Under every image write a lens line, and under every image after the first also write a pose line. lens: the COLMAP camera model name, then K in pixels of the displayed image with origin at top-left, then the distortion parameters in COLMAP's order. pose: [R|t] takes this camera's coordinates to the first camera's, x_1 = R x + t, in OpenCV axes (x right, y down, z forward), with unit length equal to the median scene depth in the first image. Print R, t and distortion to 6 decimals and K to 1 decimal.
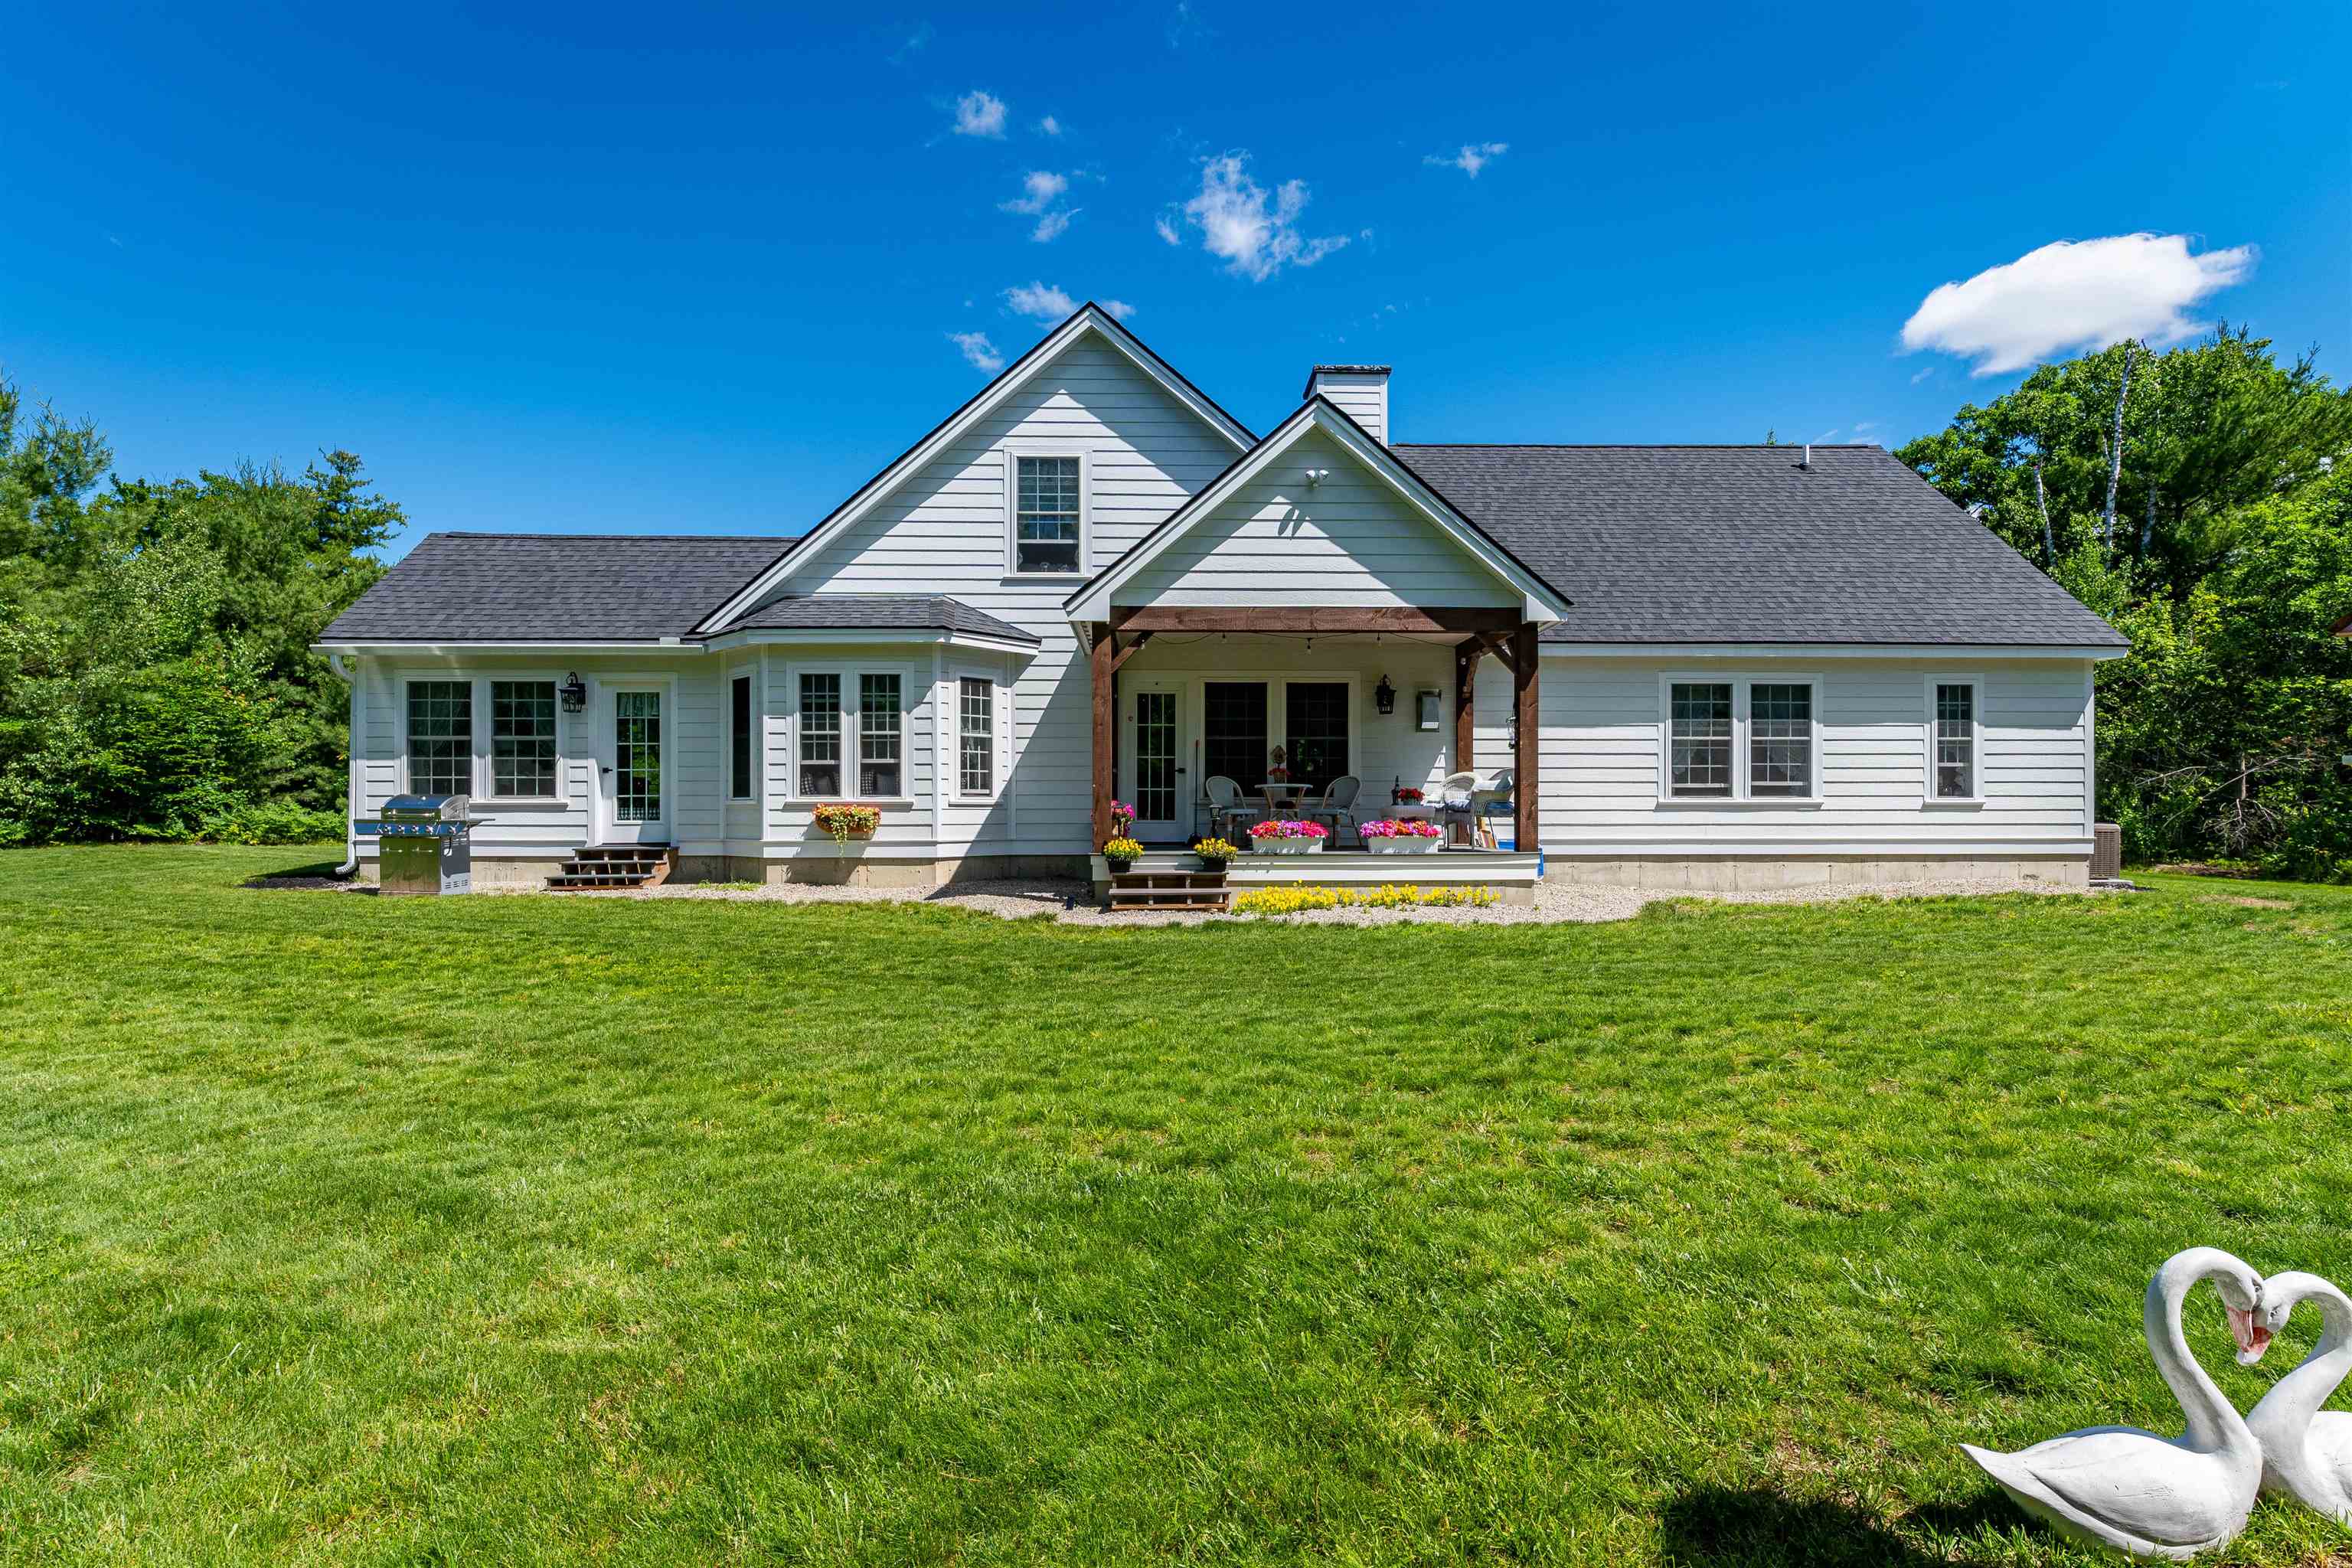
lens RADIAL K [[1054.8, 0, 1166.4], [0, 1054.8, 802.9], [0, 0, 1]] dist [0.000444, 0.000208]
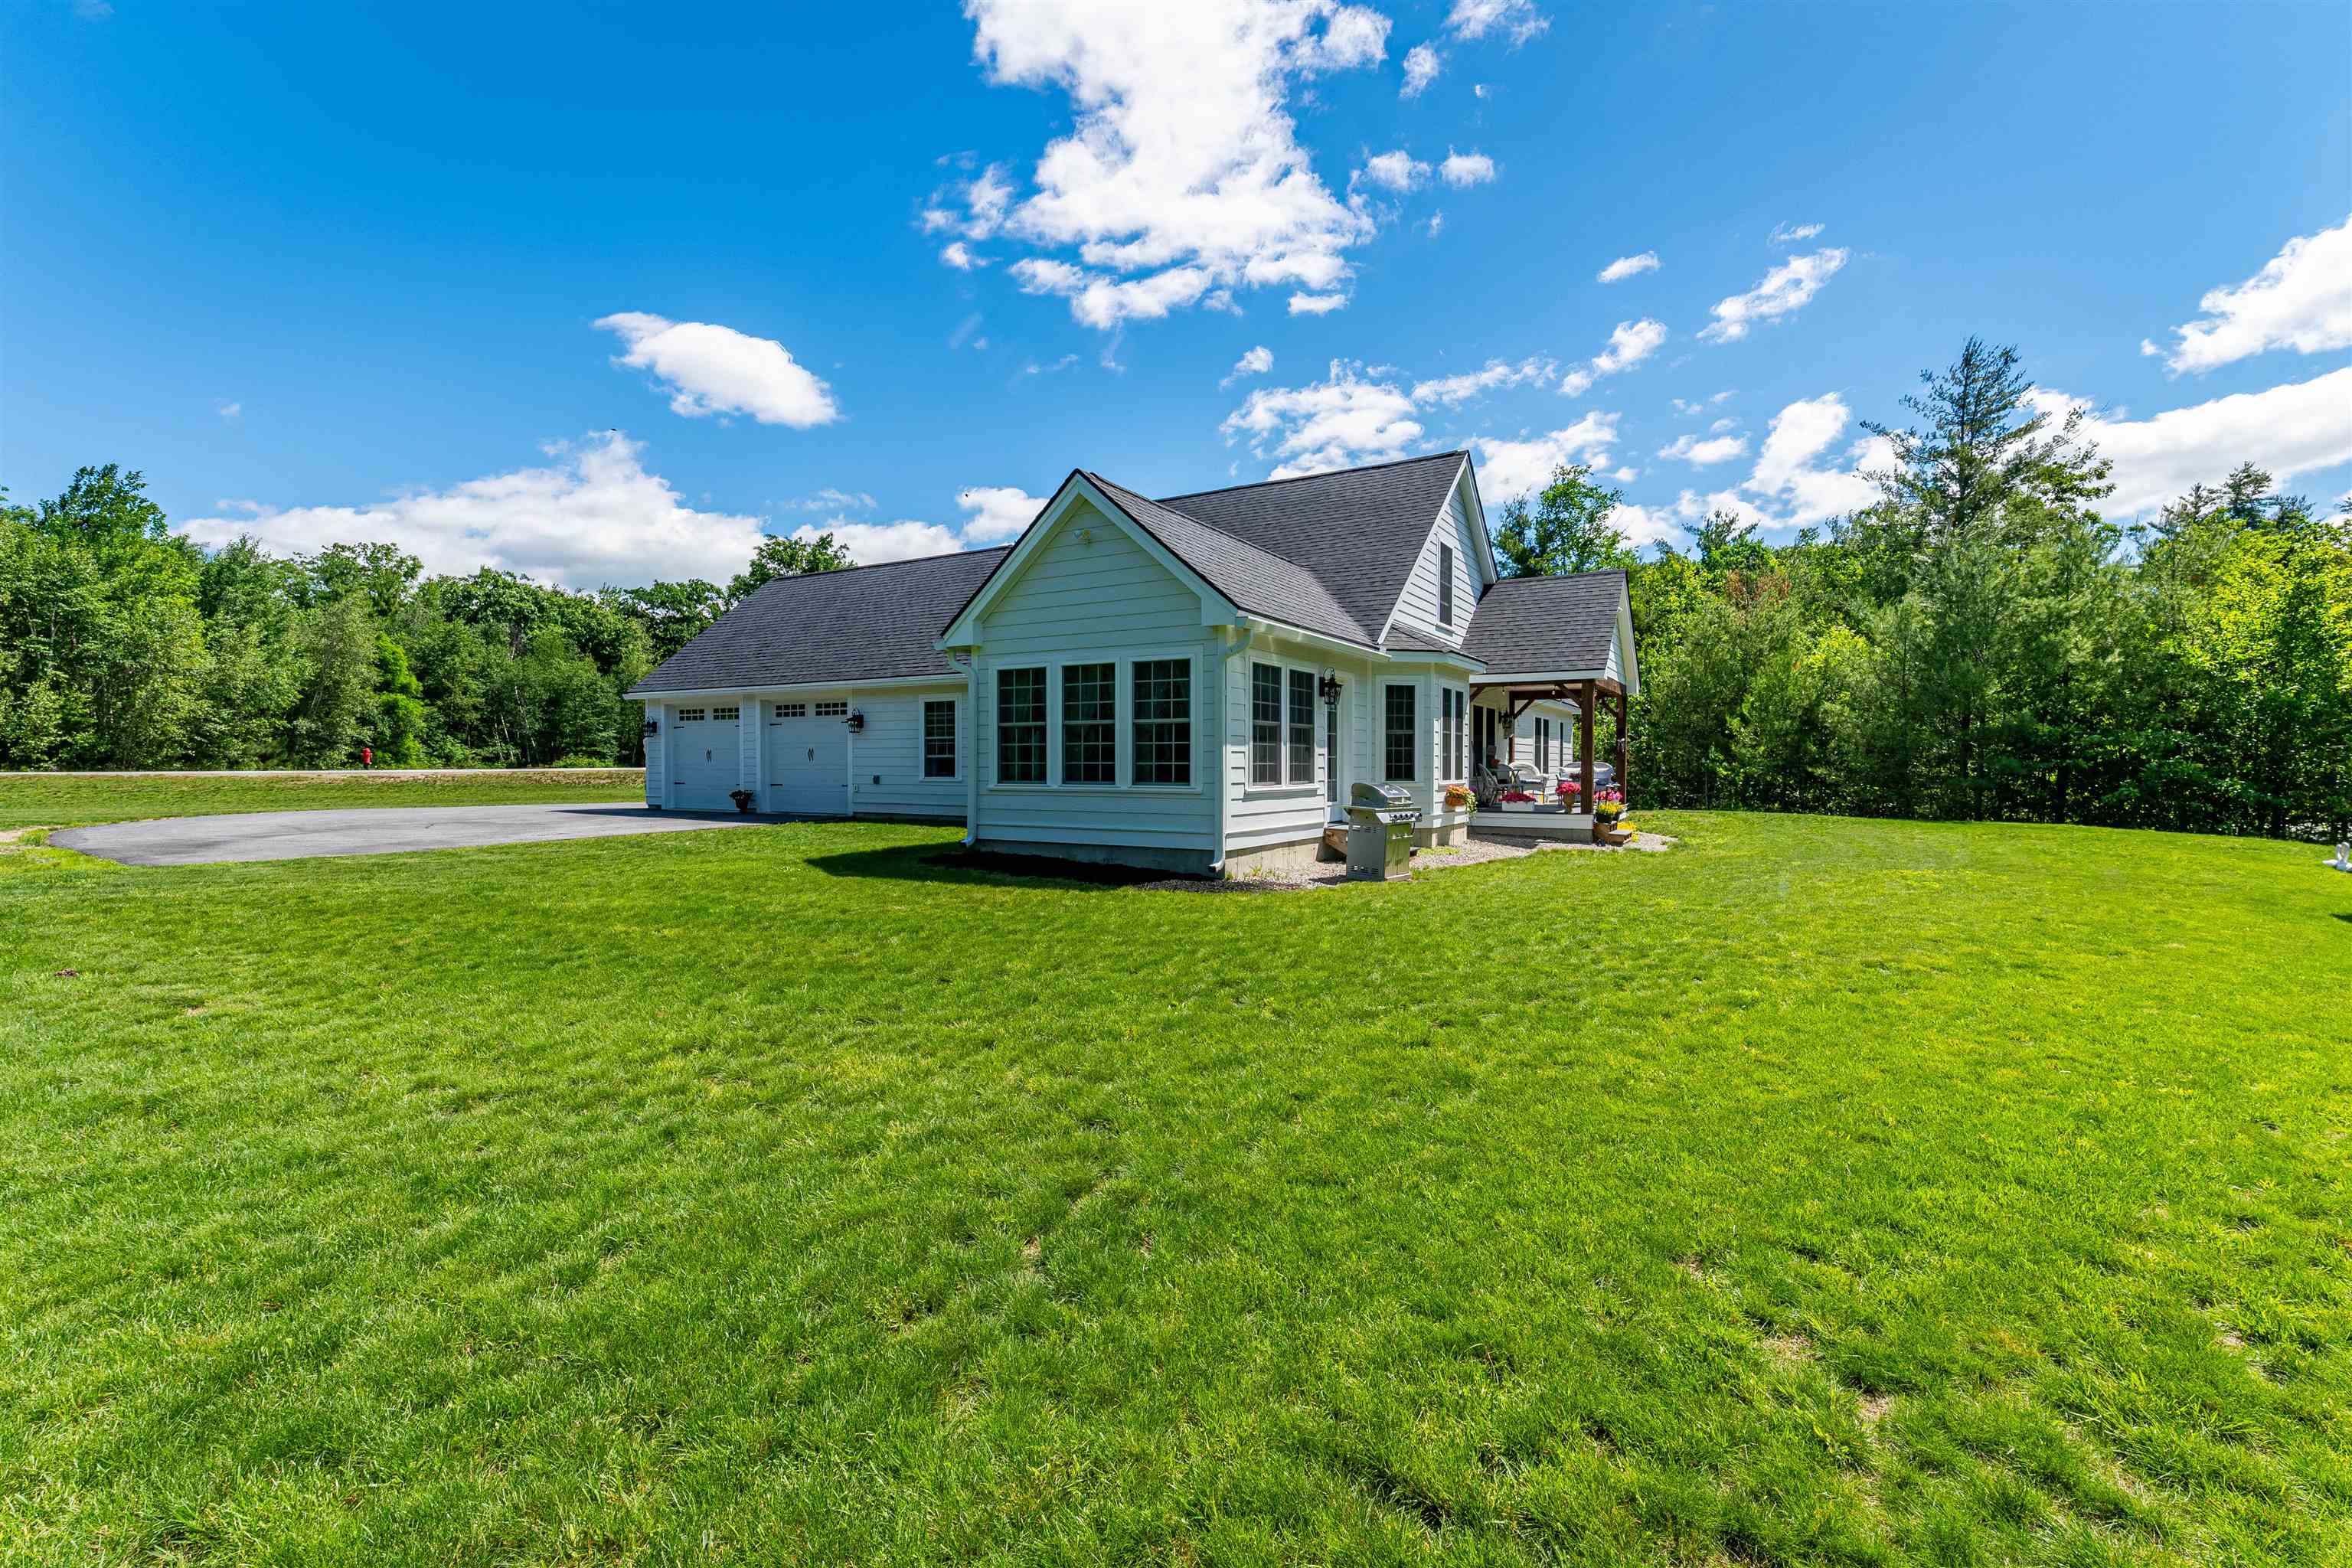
lens RADIAL K [[1054.8, 0, 1166.4], [0, 1054.8, 802.9], [0, 0, 1]] dist [0.000444, 0.000208]
pose [[0.527255, -0.025901, 0.849312, -1.553705], [0.011274, 0.999661, 0.023488, -0.012001], [-0.849632, -0.002809, 0.527368, 0.561046]]
